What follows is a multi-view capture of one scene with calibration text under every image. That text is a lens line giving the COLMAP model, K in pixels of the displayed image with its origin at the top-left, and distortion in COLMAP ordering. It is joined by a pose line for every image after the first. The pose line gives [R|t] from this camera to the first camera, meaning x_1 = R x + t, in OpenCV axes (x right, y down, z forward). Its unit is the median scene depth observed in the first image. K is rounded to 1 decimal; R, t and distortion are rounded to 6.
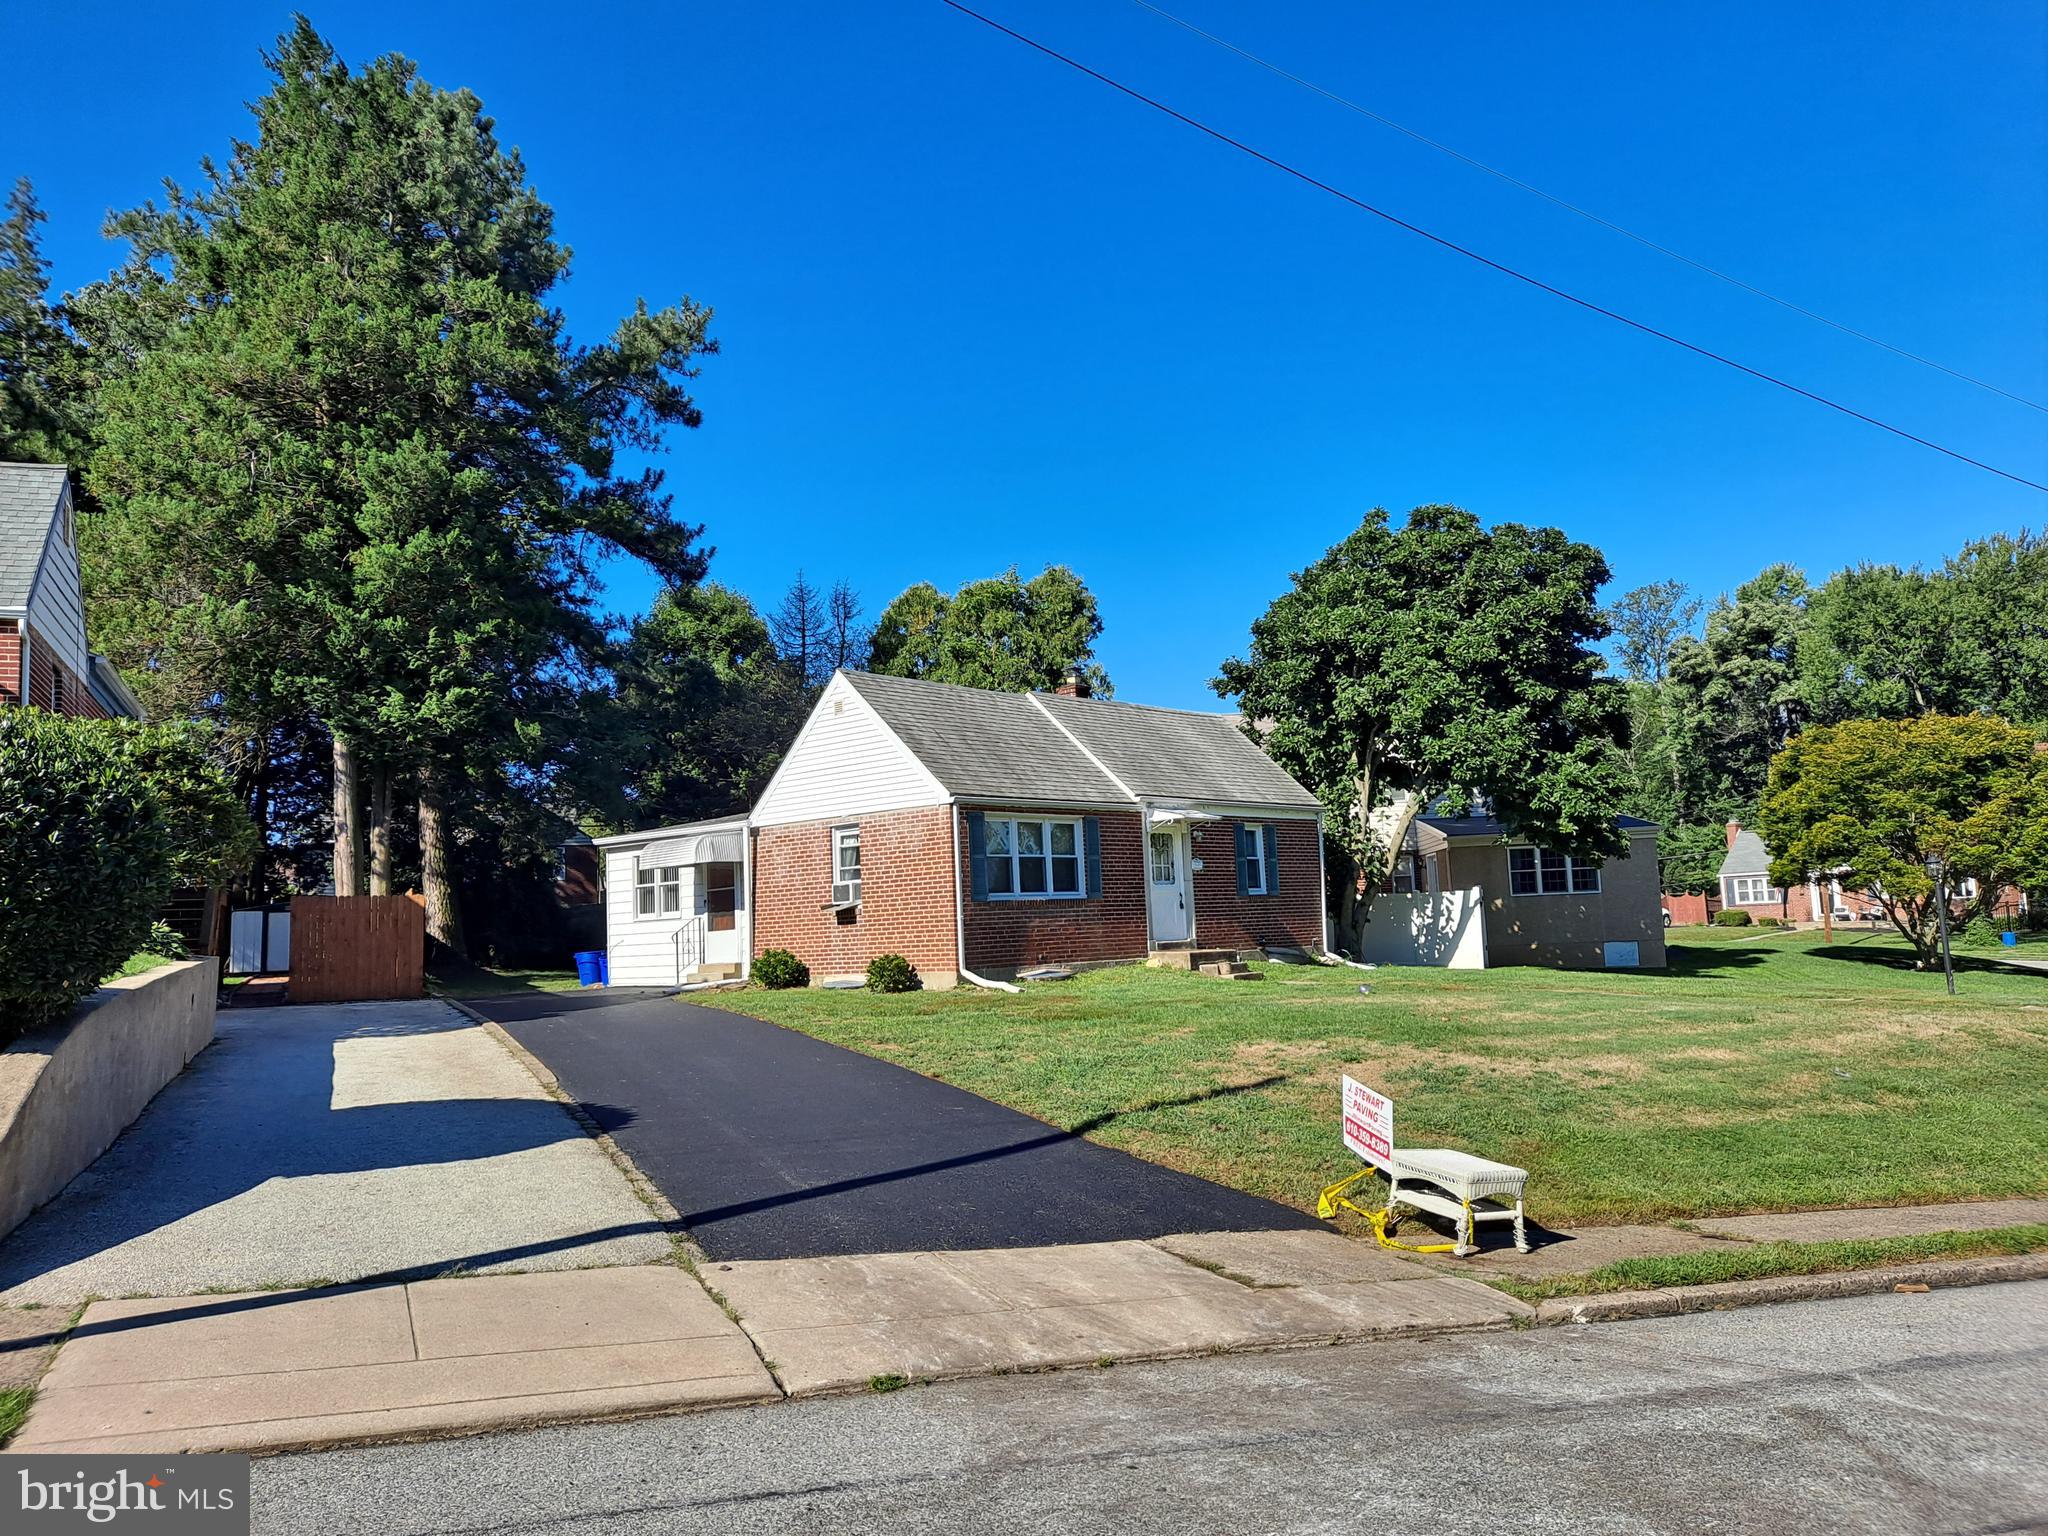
lens RADIAL K [[2086.8, 0, 1056.6], [0, 2086.8, 741.6], [0, 0, 1]] dist [0.124882, -0.350185]
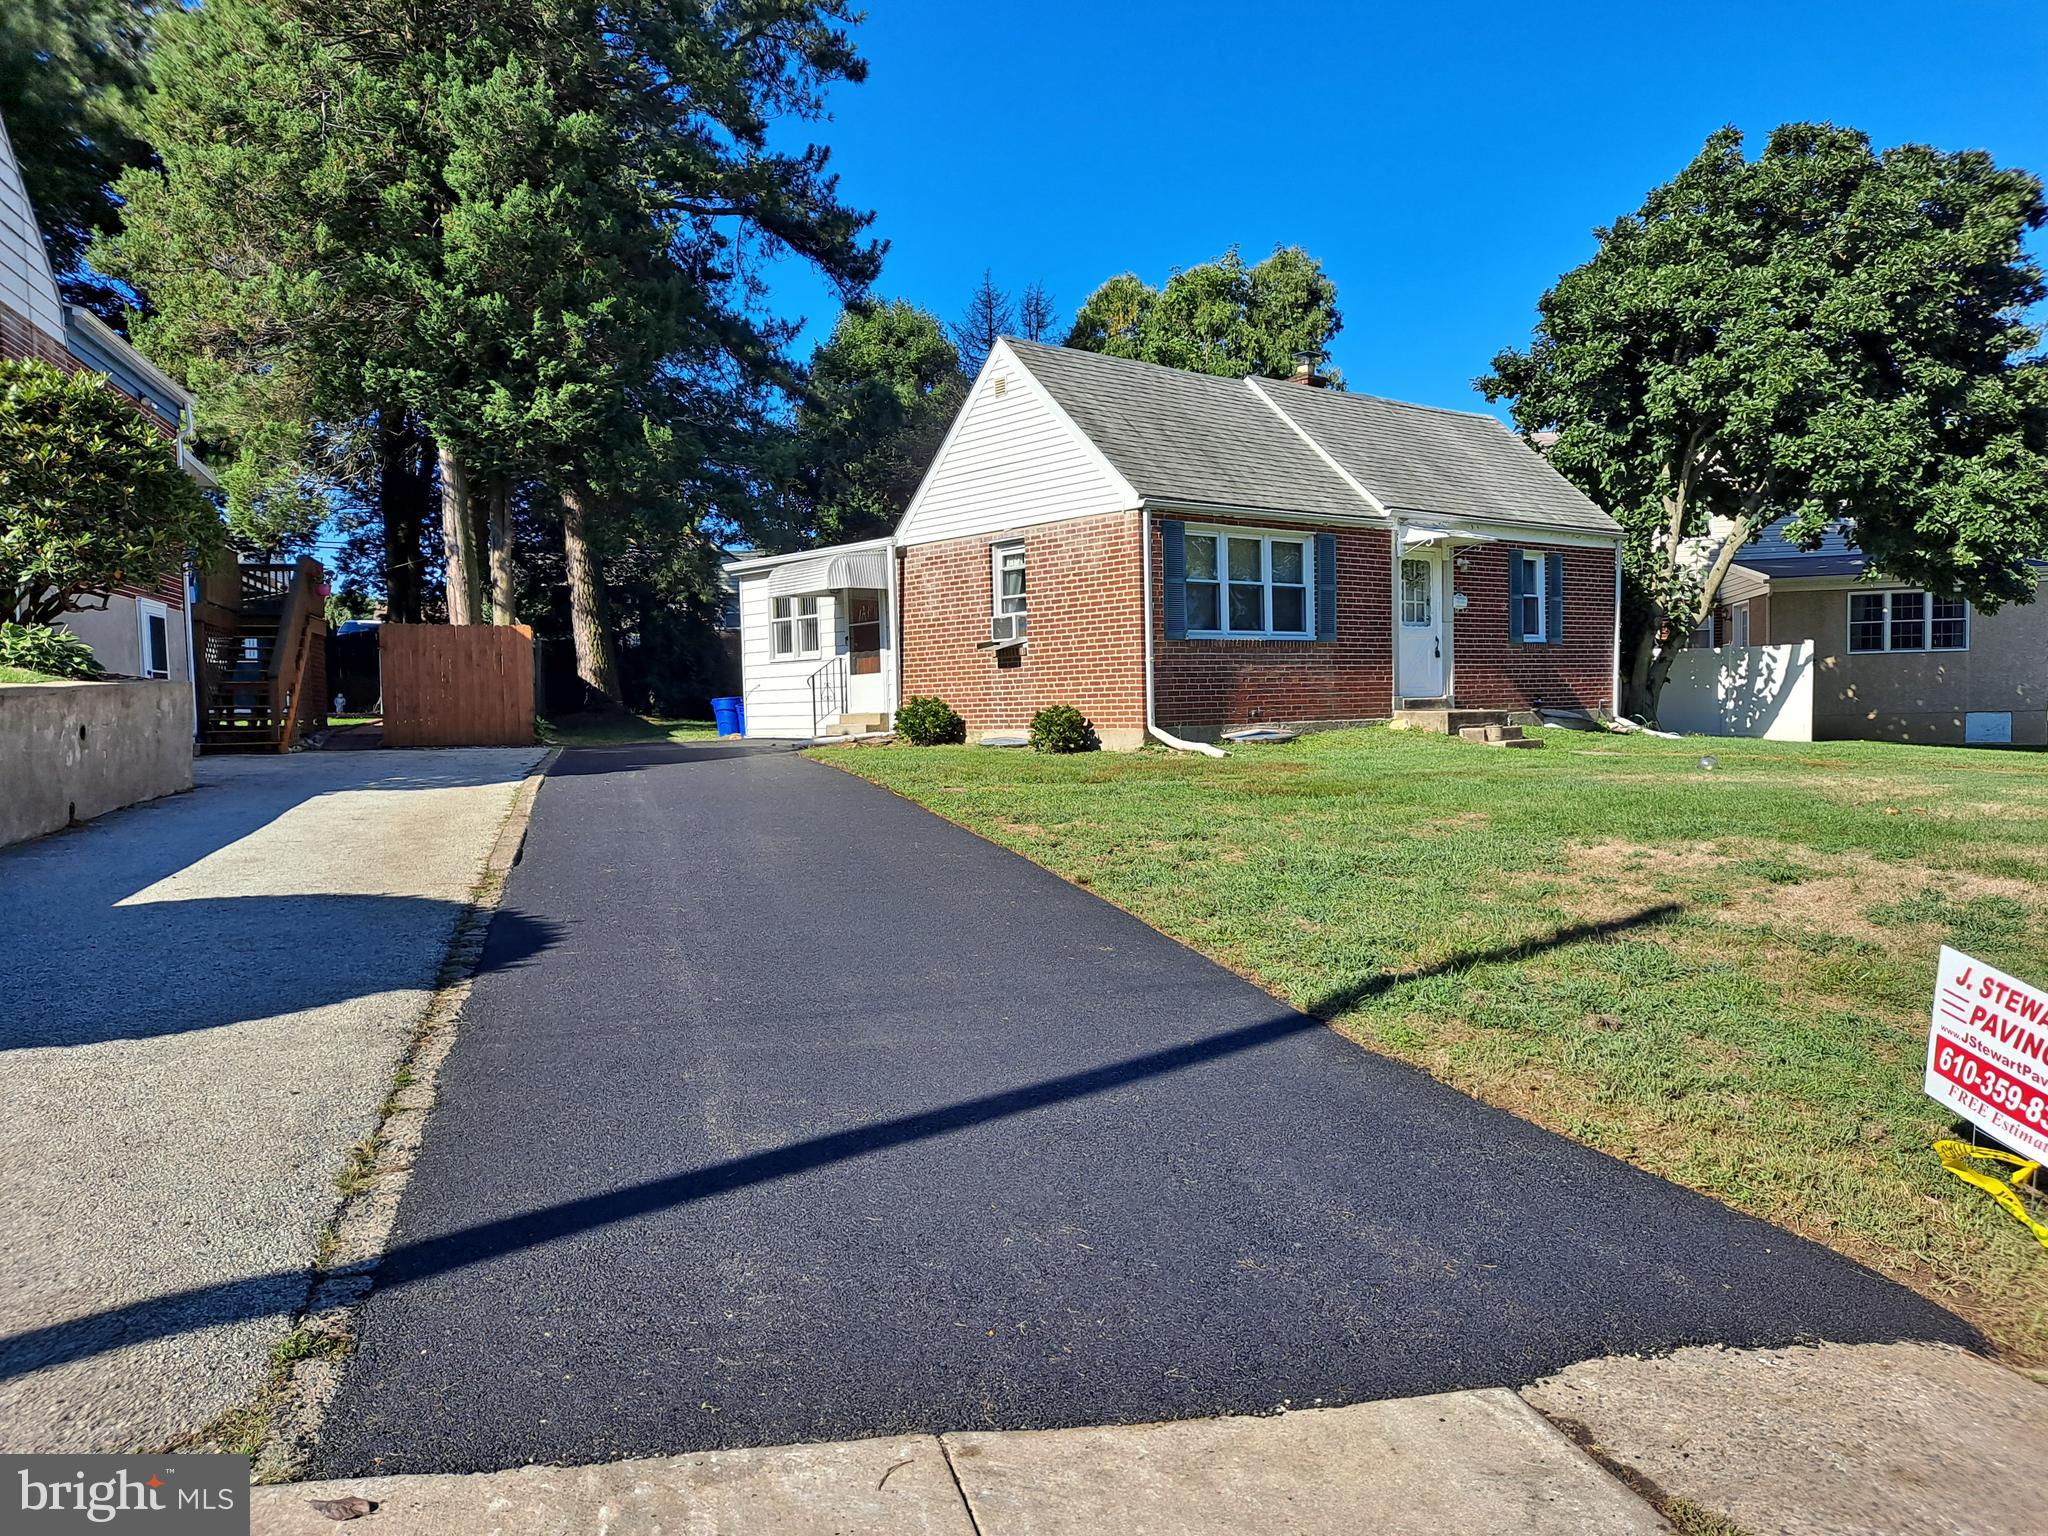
lens RADIAL K [[1534.1, 0, 1036.9], [0, 1534.1, 798.8], [0, 0, 1]] dist [0.059951, -0.052626]
pose [[0.989177, 0.028599, -0.143910, -0.004002], [-0.007730, 0.989615, 0.143535, 0.049381], [0.146520, -0.140869, 0.979126, 0.393239]]
